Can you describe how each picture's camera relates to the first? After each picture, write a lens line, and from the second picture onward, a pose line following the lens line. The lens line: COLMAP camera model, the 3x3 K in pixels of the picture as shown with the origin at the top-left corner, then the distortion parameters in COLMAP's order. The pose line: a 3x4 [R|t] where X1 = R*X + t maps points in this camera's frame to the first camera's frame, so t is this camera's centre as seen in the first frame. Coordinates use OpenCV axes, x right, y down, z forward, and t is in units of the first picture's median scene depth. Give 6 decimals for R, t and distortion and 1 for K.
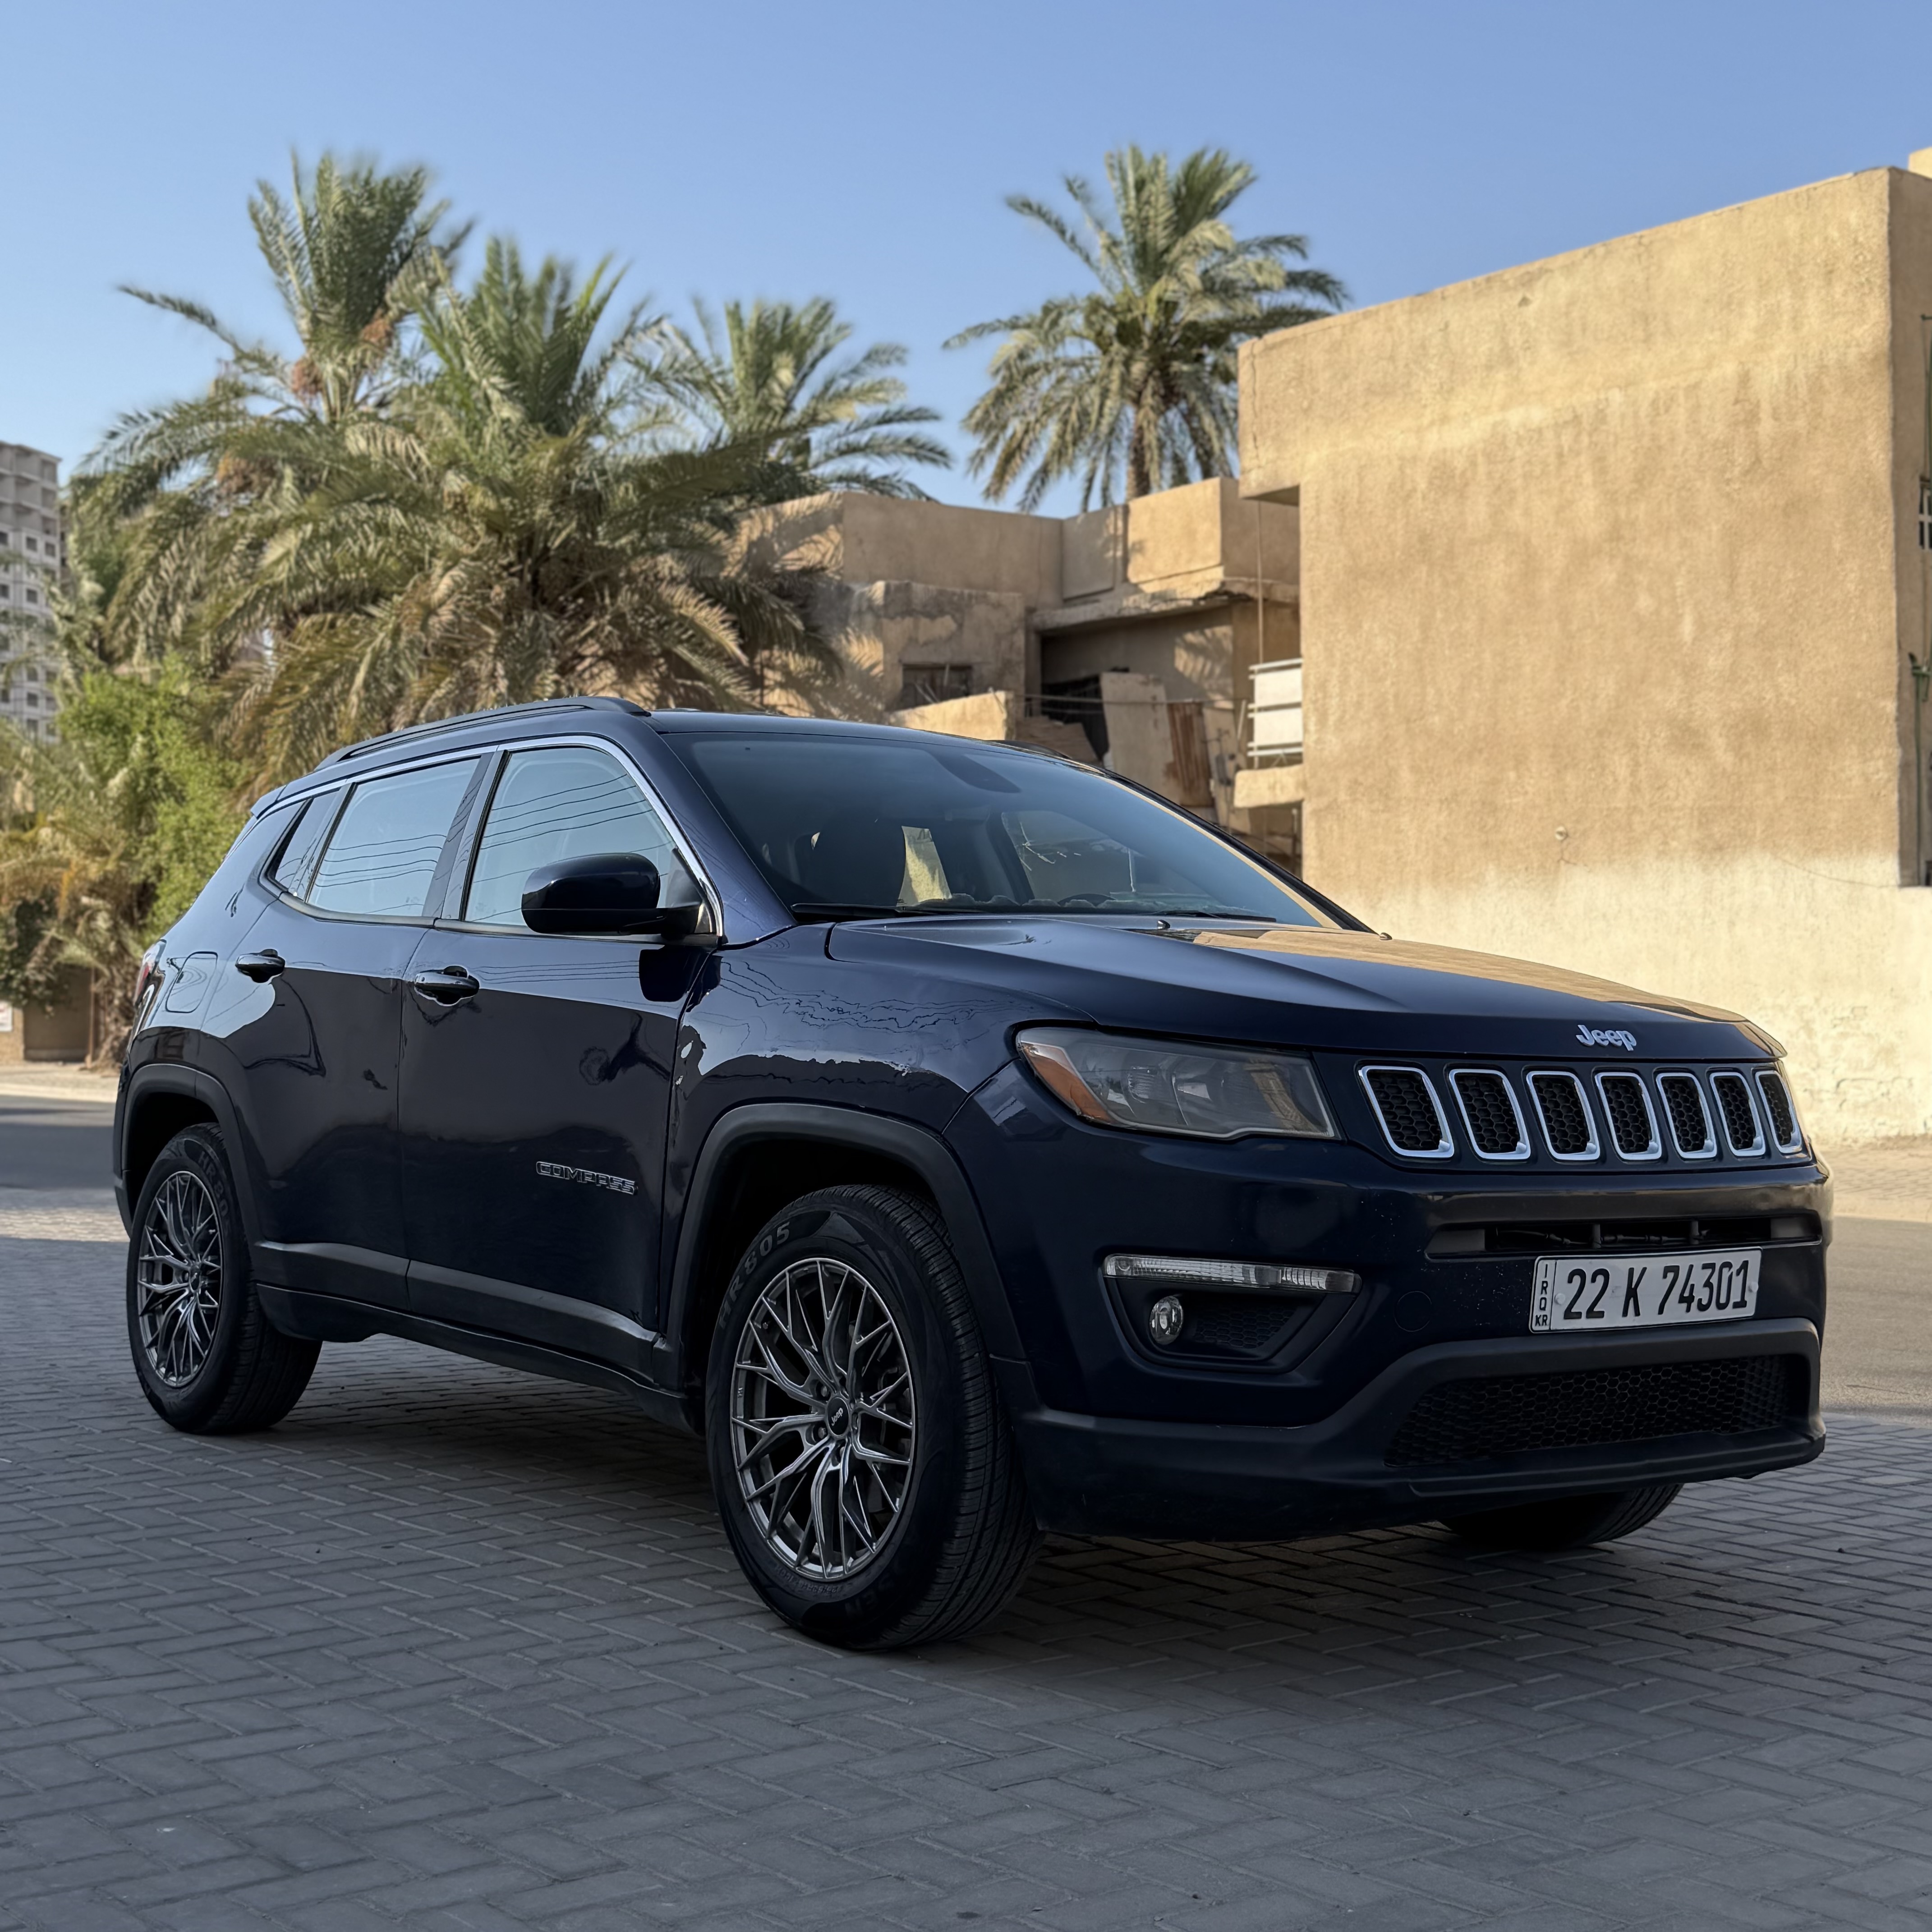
lens RADIAL K [[2731.9, 0, 966.0], [0, 2731.9, 966.0], [0, 0, 1]] dist [0.144852, -0.070561]
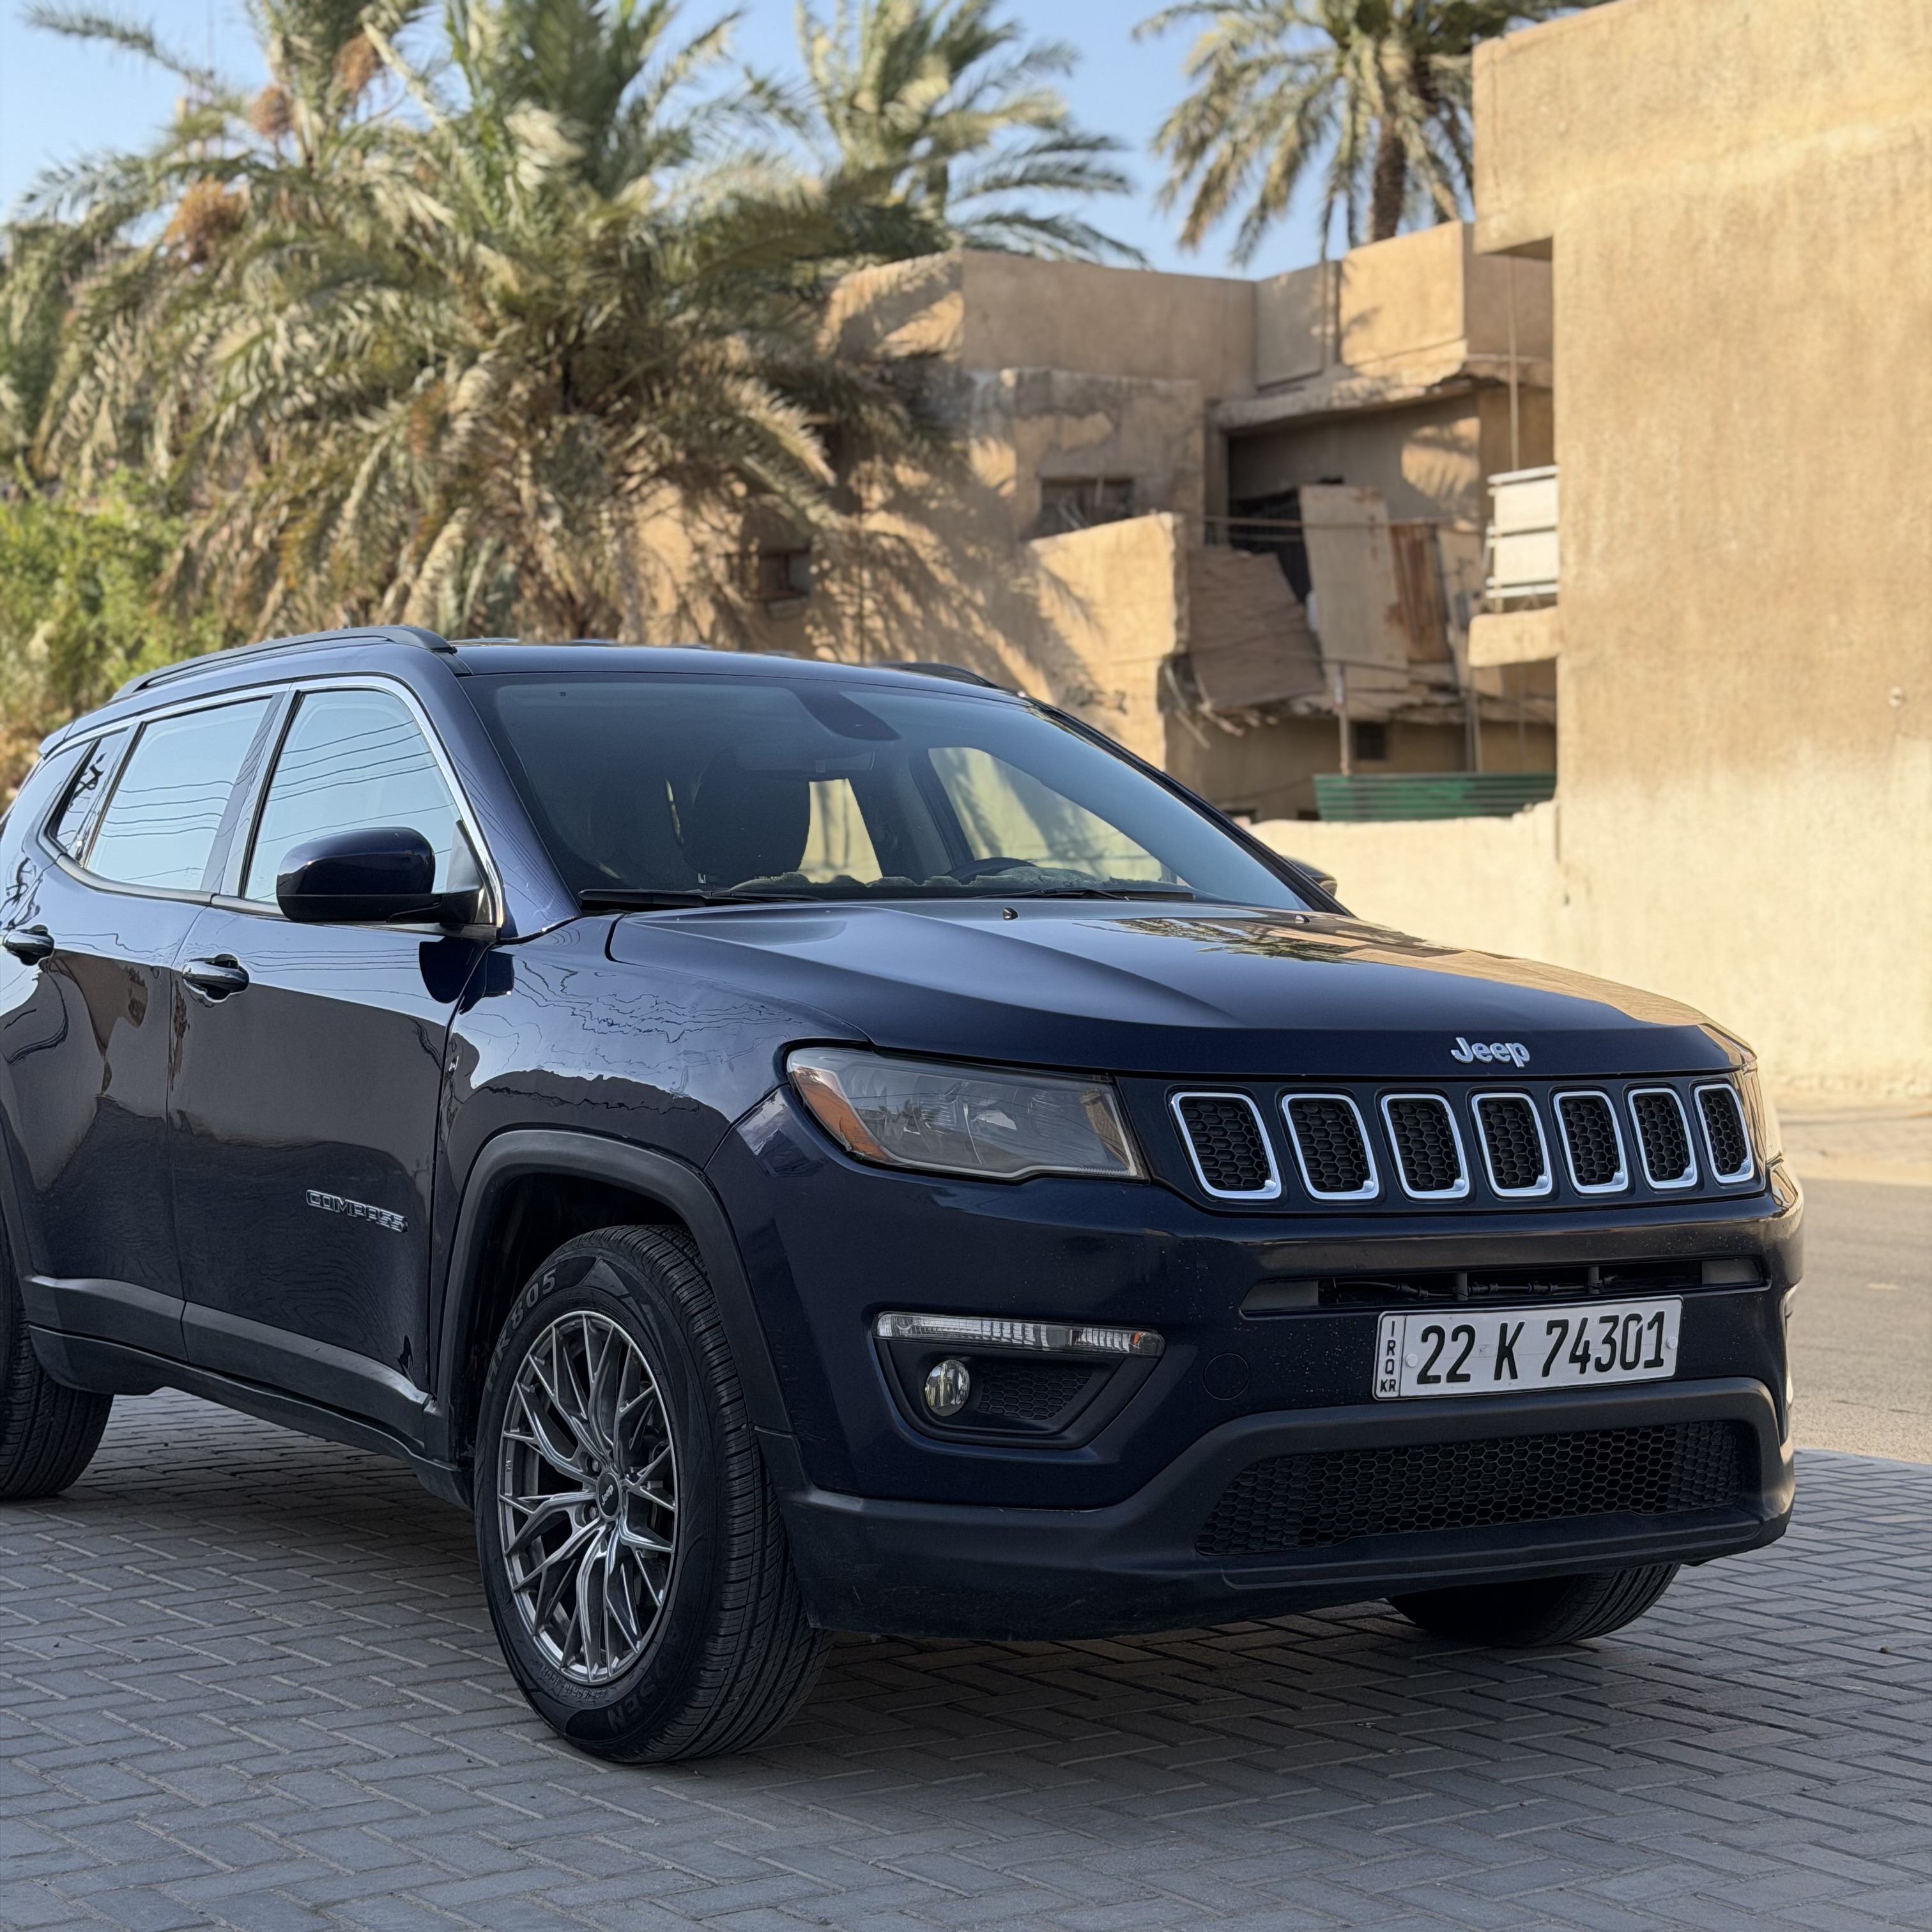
lens RADIAL K [[3649.5, 0, 966.0], [0, 3649.5, 966.0], [0, 0, 1]] dist [0.126641, 0.088834]
pose [[0.997987, -0.006836, -0.063053, 0.124014], [0.008684, 0.999539, 0.029087, -0.030352], [0.062826, -0.029576, 0.997586, -0.119857]]
